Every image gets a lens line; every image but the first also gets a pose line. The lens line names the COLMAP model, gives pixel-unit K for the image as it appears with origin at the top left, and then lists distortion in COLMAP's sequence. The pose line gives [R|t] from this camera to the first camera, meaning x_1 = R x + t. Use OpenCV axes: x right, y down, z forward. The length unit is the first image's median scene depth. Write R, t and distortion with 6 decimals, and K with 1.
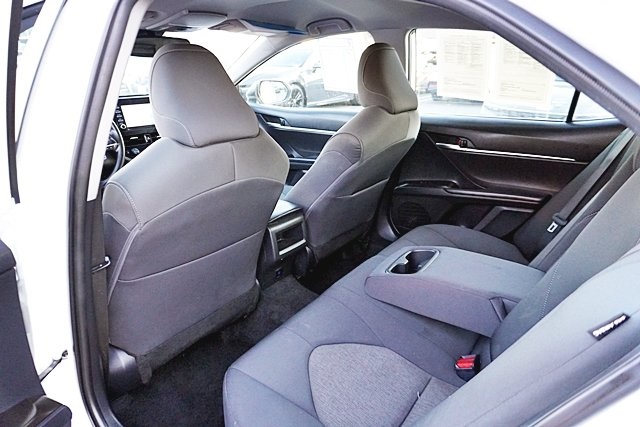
lens RADIAL K [[429.9, 0, 319.5], [0, 429.9, 212.2], [0, 0, 1]] dist [-0.045184, 0.034924]
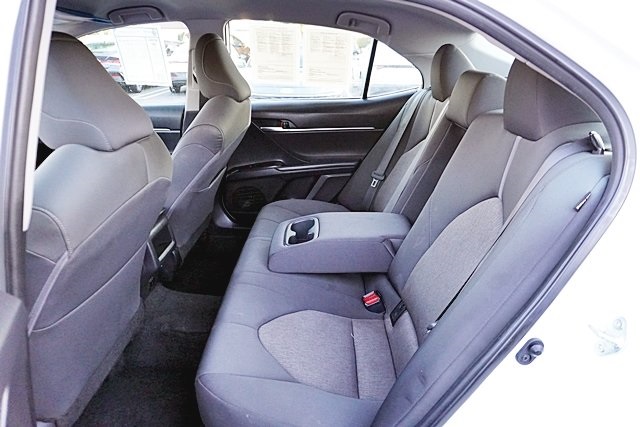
lens RADIAL K [[429.9, 0, 319.1], [0, 429.9, 214.0], [0, 0, 1]] dist [-0.045184, 0.034924]
pose [[0.819503, -0.207456, 0.534207, -0.251514], [0.195139, 0.977487, 0.080247, -0.007515], [-0.538828, 0.038482, 0.841536, 0.025417]]
